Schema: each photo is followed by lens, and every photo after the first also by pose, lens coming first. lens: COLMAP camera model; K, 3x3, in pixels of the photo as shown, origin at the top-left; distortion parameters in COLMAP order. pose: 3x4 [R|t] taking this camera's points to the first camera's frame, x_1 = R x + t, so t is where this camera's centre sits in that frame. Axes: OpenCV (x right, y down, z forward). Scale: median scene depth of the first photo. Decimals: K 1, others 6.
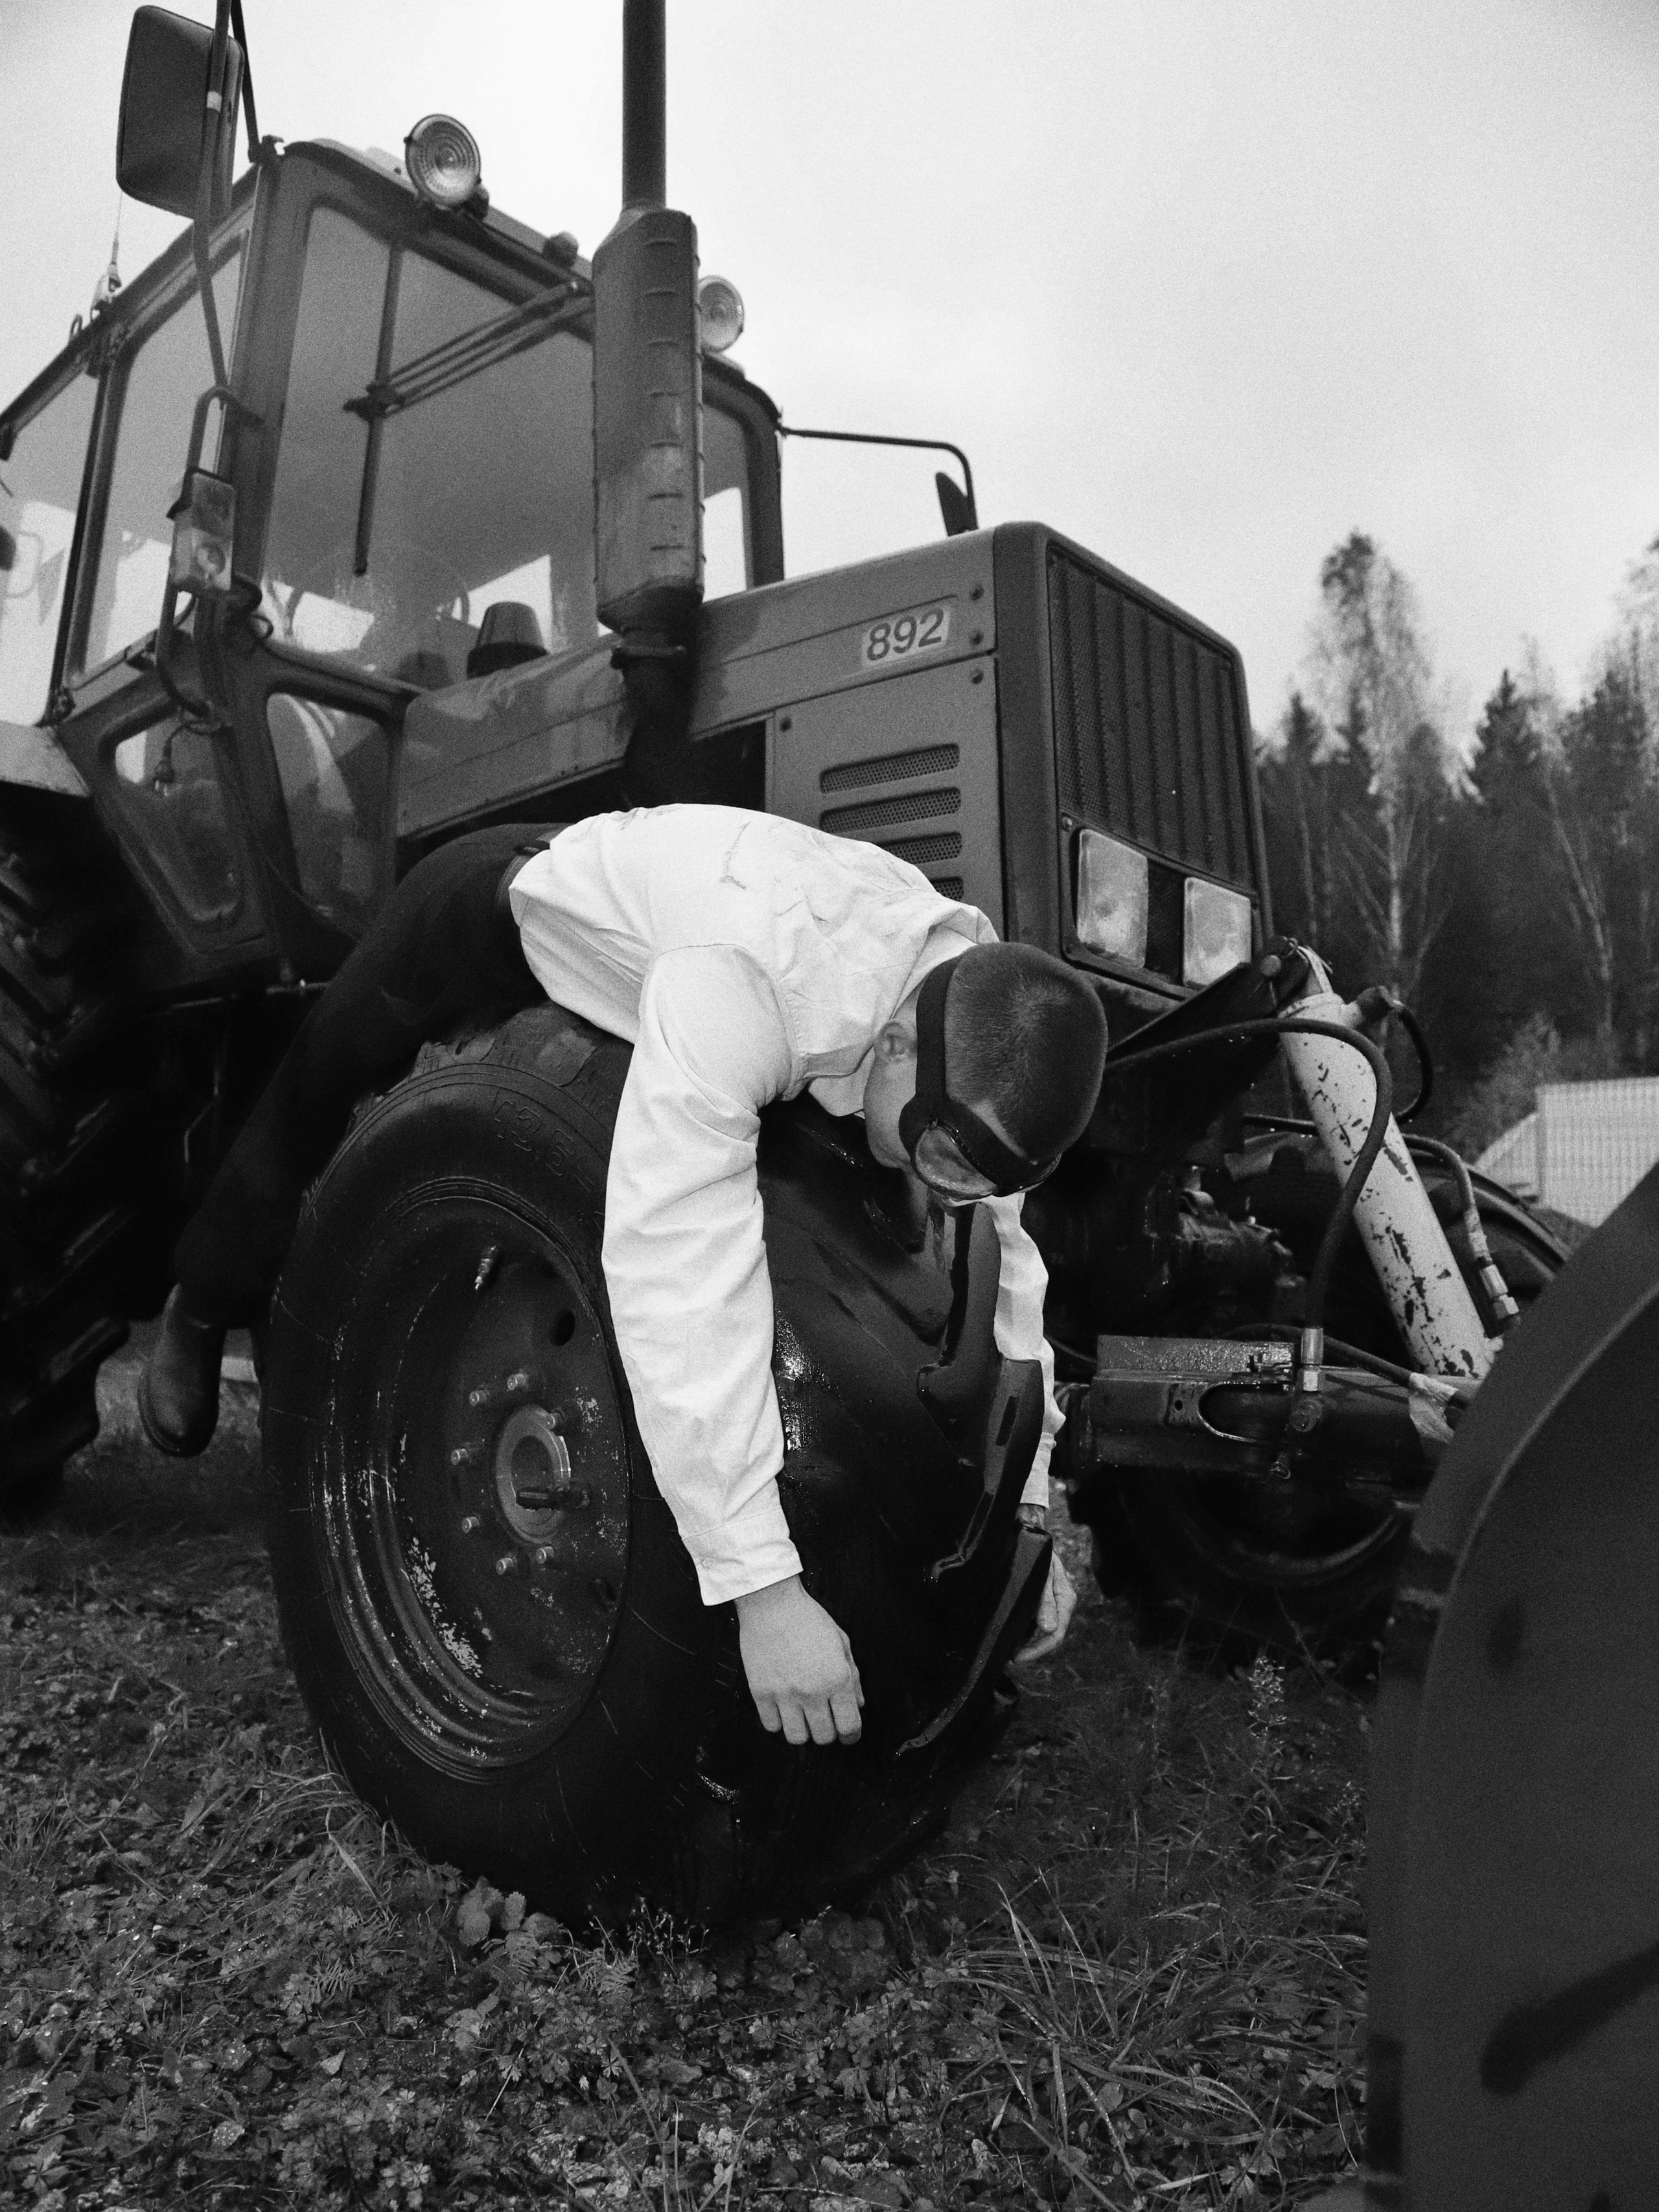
lens RADIAL K [[2111.1, 0, 829.5], [0, 2111.1, 1106.0], [0, 0, 1]] dist [-0.149500, 0.123794]
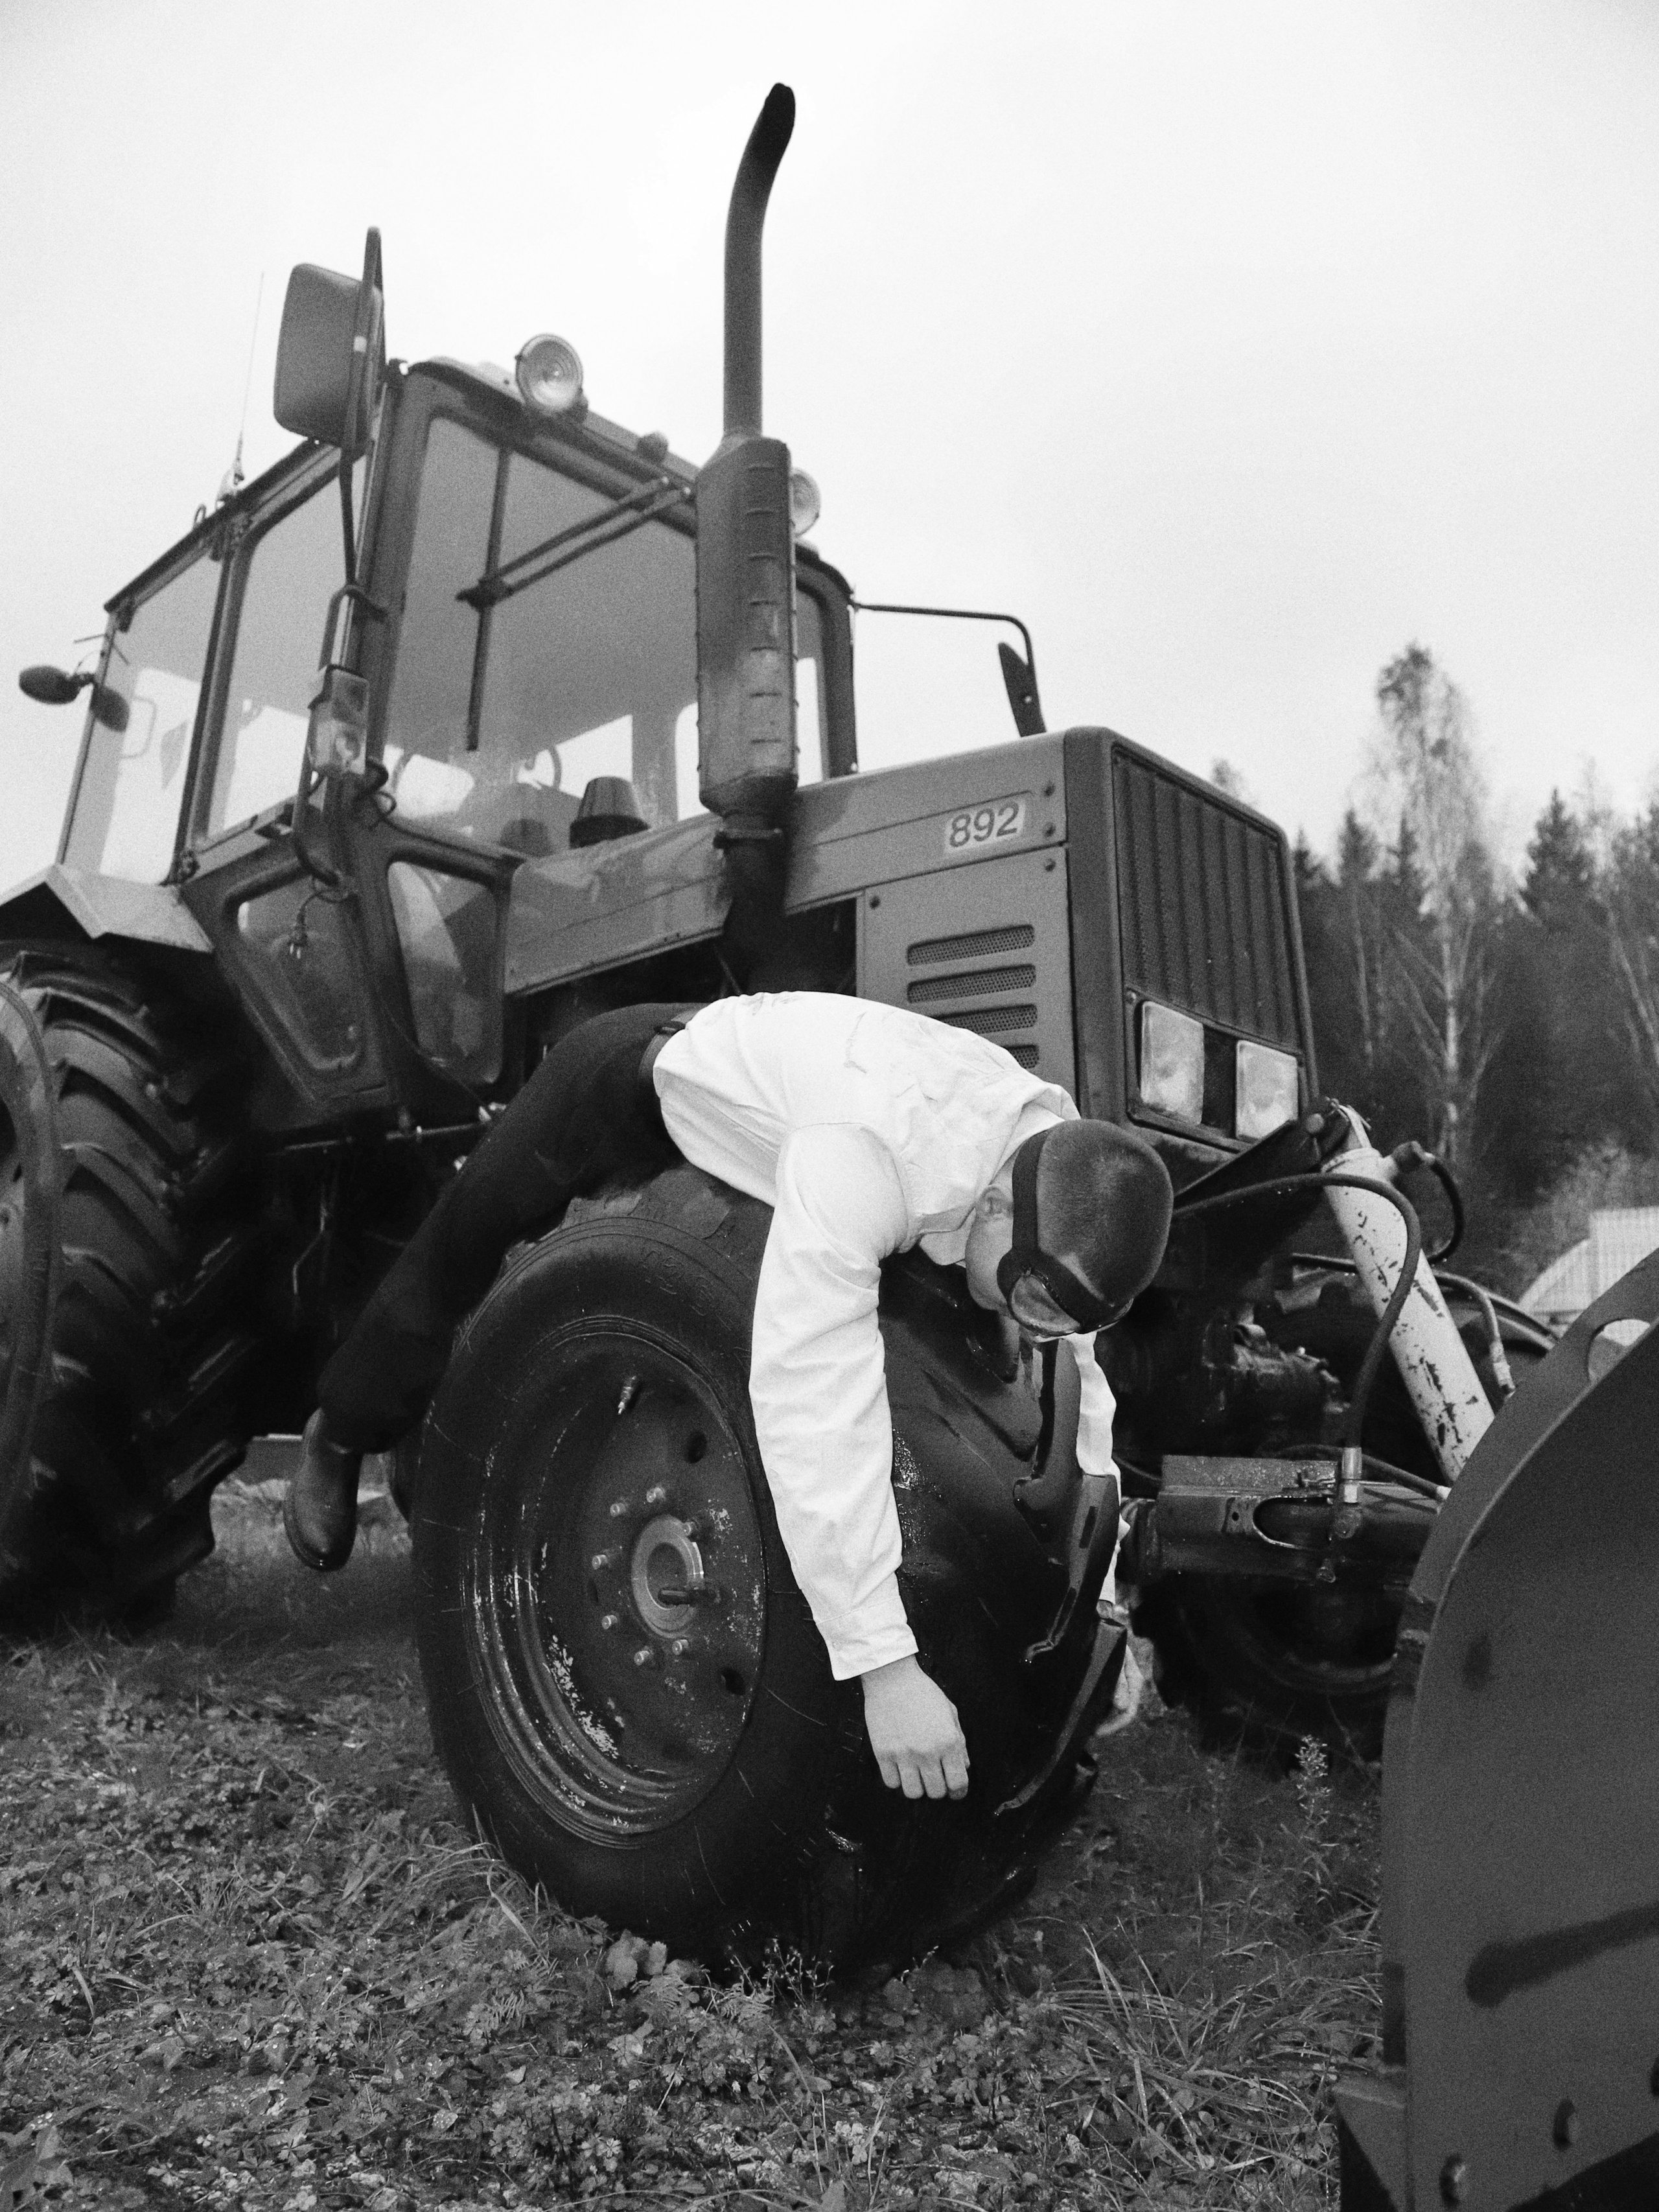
lens RADIAL K [[2111.1, 0, 829.5], [0, 2111.1, 1106.0], [0, 0, 1]] dist [-0.149500, 0.123794]
pose [[0.999708, -0.001157, -0.024147, -0.023797], [-0.000292, 0.998204, -0.059898, -0.010464], [0.024173, 0.059888, 0.997912, -0.136667]]
